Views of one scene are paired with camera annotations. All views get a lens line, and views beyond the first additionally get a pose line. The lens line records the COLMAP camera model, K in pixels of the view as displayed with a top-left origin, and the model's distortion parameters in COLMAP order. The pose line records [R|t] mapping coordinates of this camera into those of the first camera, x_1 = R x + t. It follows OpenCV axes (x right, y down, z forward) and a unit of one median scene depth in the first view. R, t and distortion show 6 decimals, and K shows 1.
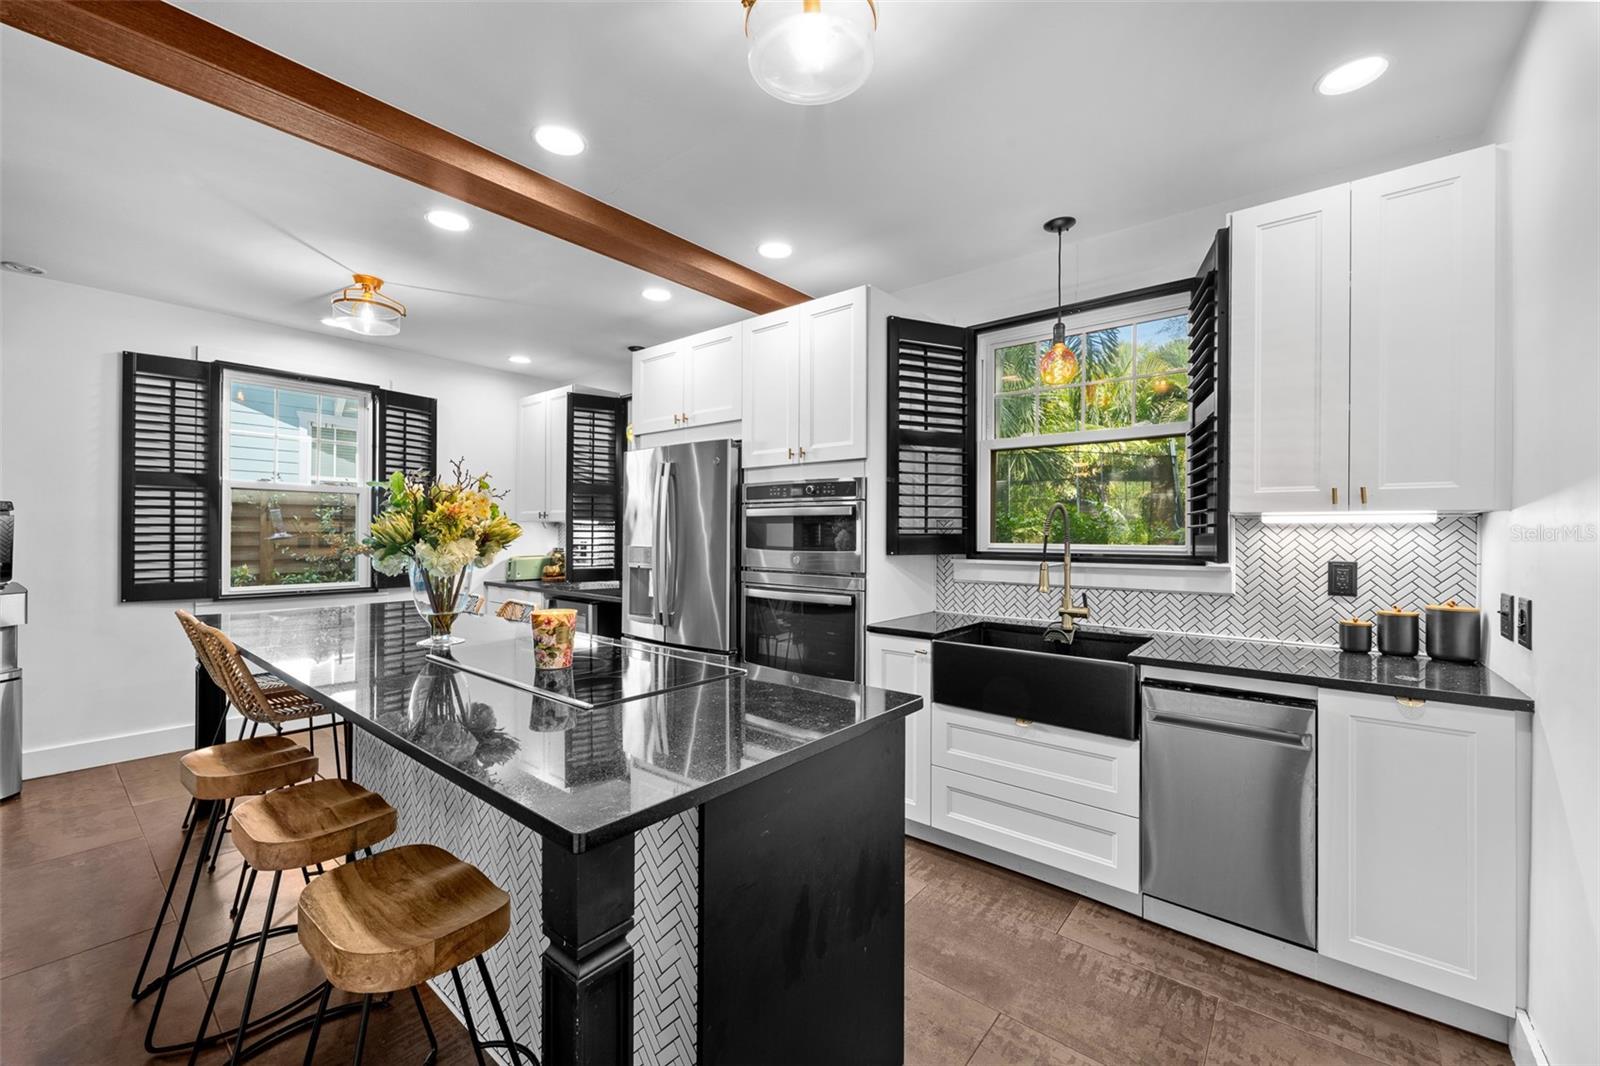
lens RADIAL K [[639.8, 0, 796.3], [0, 639.8, 530.8], [0, 0, 1]] dist [-0.000242, 0.000133]
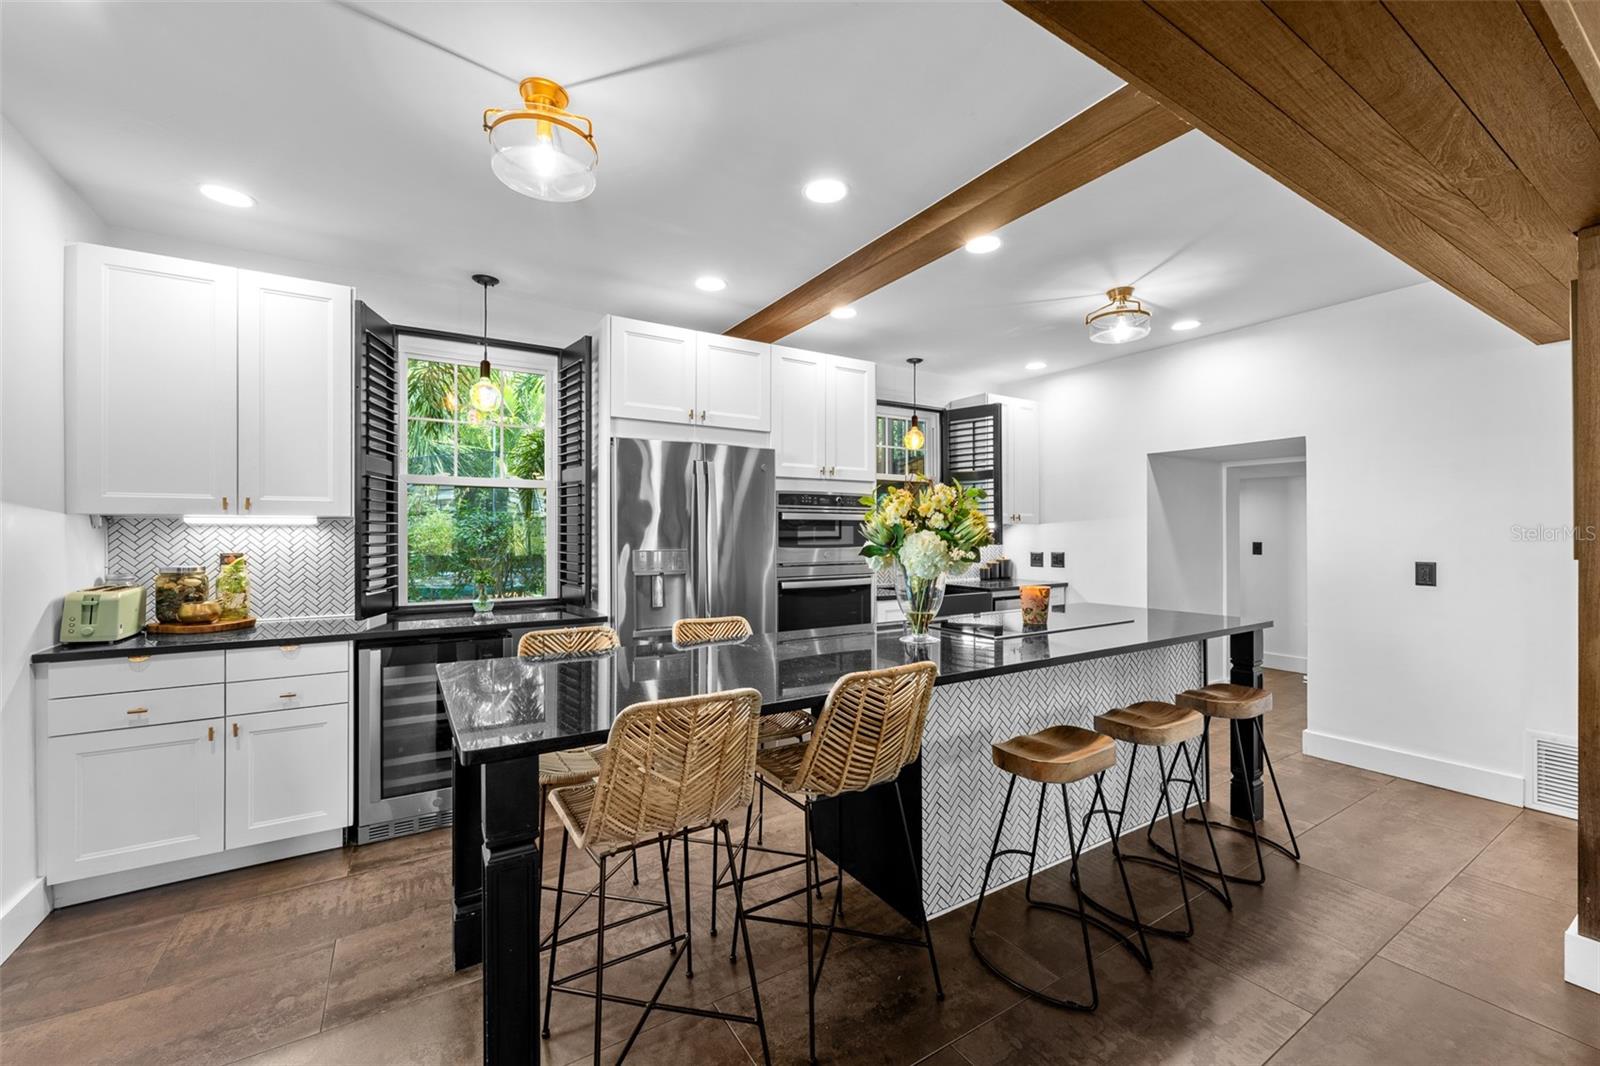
lens RADIAL K [[641.1, 0, 806.2], [0, 641.1, 528.7], [0, 0, 1]] dist [0.002111, -0.000029]
pose [[0.305144, -0.000399, 0.952306, -1.324384], [0.000380, 1.000000, 0.000297, -0.007304], [-0.952306, 0.000272, 0.305145, 0.702842]]
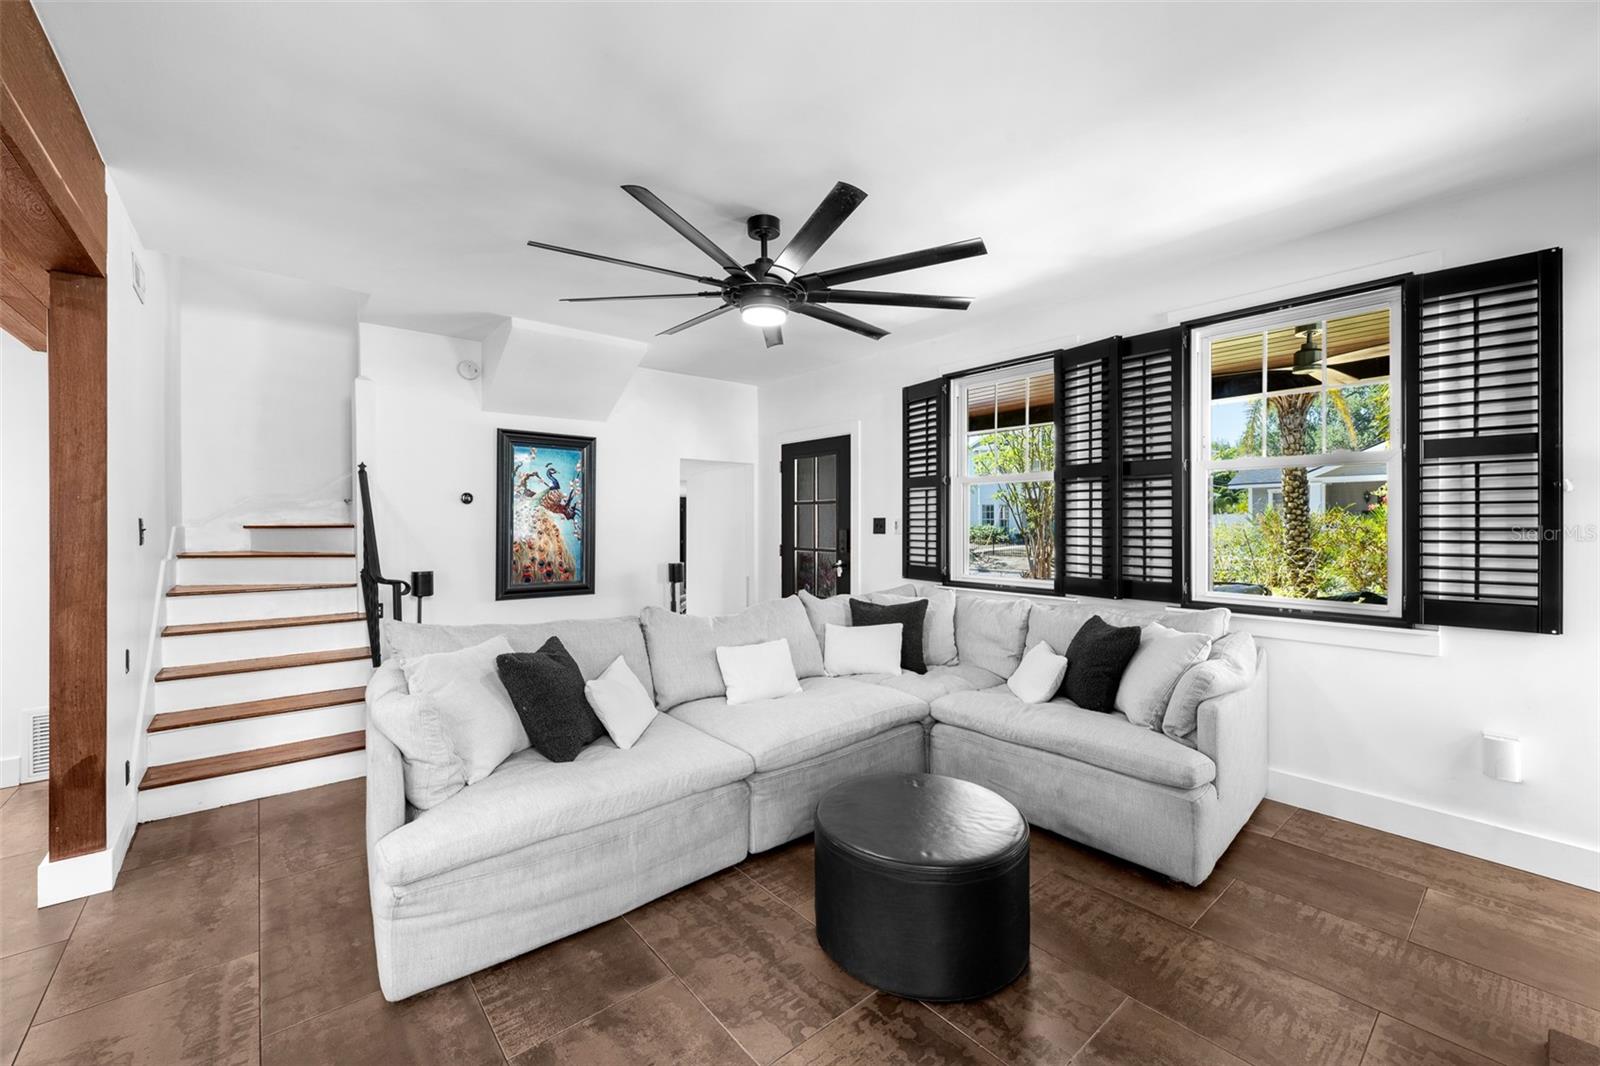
lens RADIAL K [[645.2, 0, 801.1], [0, 645.2, 522.7], [0, 0, 1]] dist [-0.000108, 0.000051]
pose [[-0.983864, -0.003163, 0.178888, -1.494221], [-0.003311, 0.999994, -0.000531, -0.005965], [-0.178886, -0.001115, -0.983869, 0.758035]]
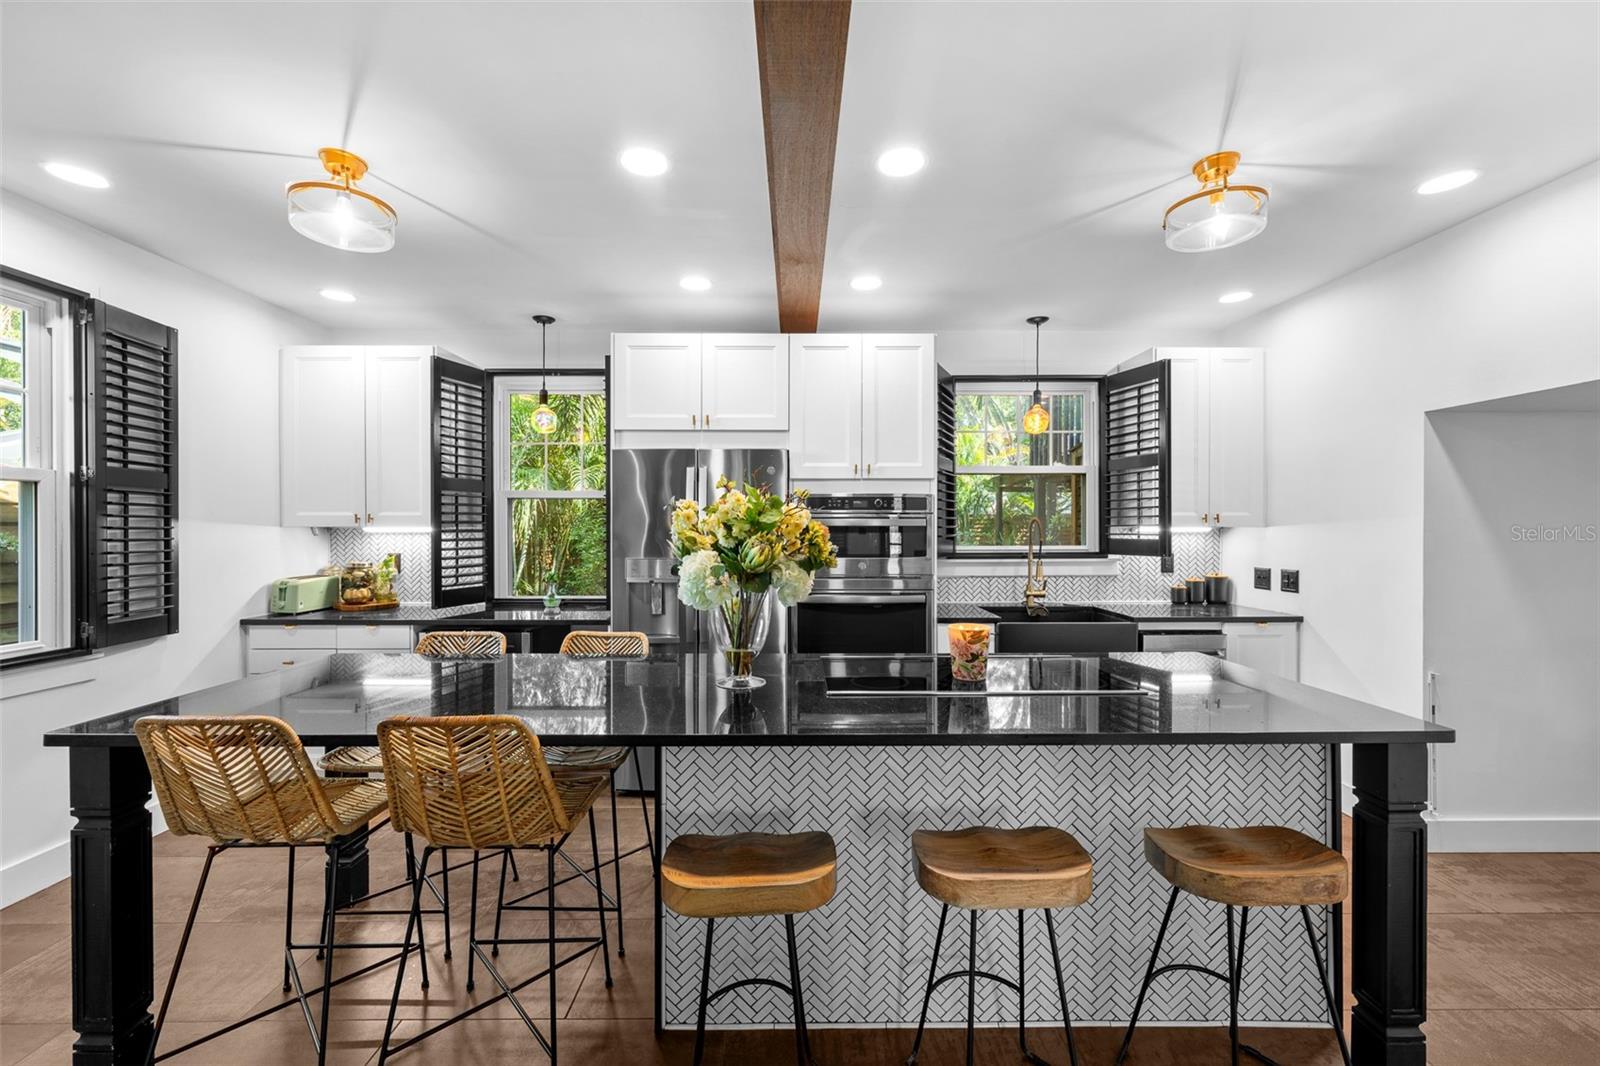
lens RADIAL K [[639.6, 0, 798.3], [0, 639.6, 529.3], [0, 0, 1]] dist [-0.000192, -0.000241]
pose [[0.762410, -0.008257, 0.647042, -0.858829], [0.003552, 0.999957, 0.008575, -0.029774], [-0.647085, -0.004239, 0.762406, 0.251060]]
